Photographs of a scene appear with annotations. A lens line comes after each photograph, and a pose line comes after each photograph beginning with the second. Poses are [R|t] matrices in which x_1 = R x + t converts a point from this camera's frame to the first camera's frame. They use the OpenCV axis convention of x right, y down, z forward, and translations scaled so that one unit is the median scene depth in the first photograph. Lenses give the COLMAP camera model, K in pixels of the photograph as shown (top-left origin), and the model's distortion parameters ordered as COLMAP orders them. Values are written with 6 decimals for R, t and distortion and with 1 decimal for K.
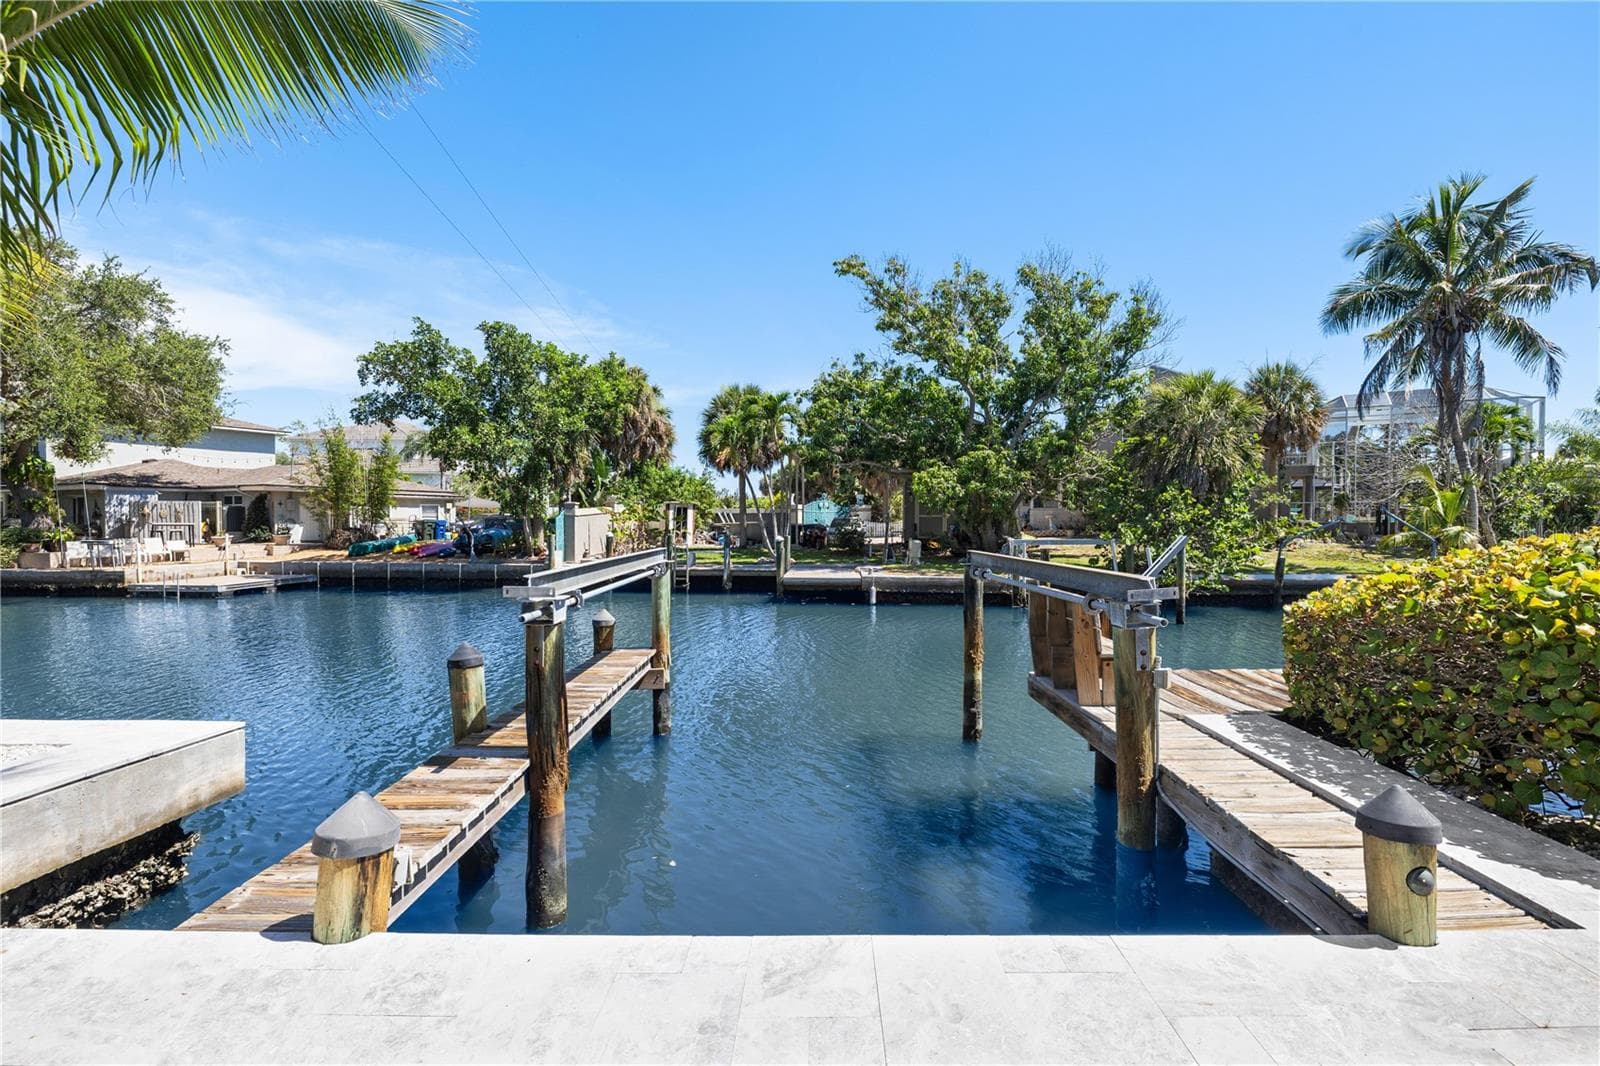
lens RADIAL K [[849.9, 0, 808.7], [0, 849.9, 524.0], [0, 0, 1]] dist [-0.000241, 0.000856]
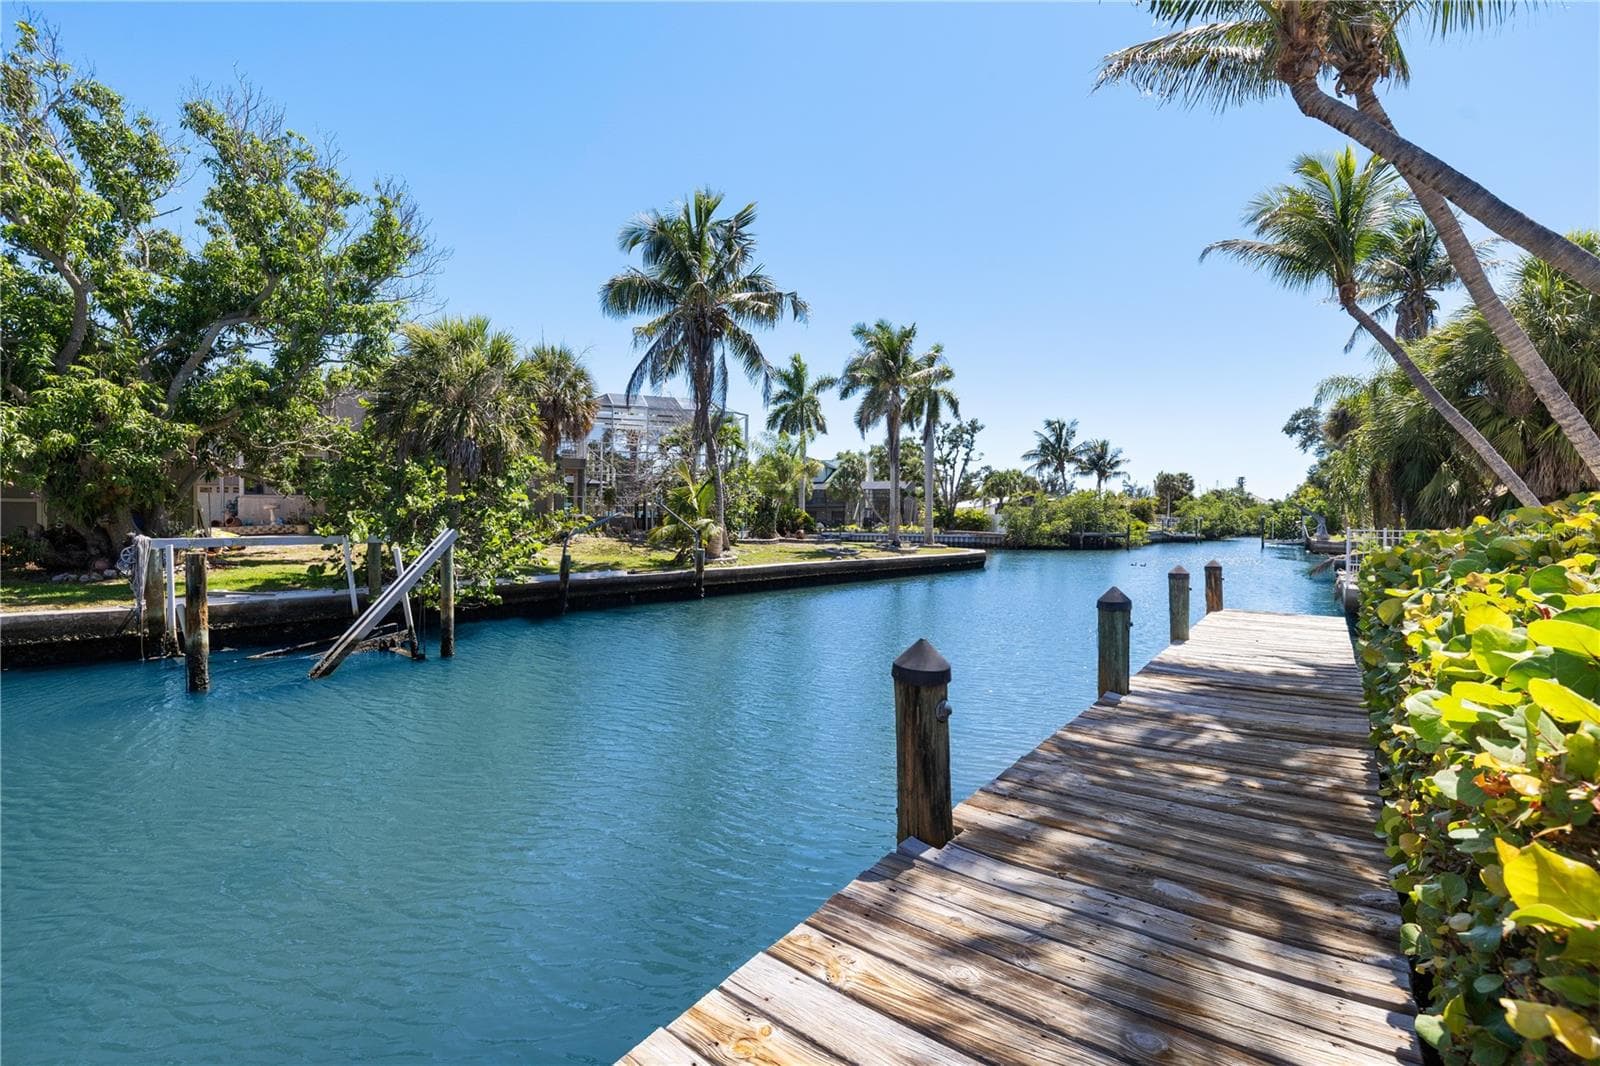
lens RADIAL K [[849.9, 0, 808.7], [0, 849.9, 524.0], [0, 0, 1]] dist [-0.000241, 0.000856]
pose [[0.690968, -0.005544, 0.722864, 0.092792], [0.004177, 0.999985, 0.003676, 0.005939], [-0.722874, 0.000480, 0.690980, 0.200682]]
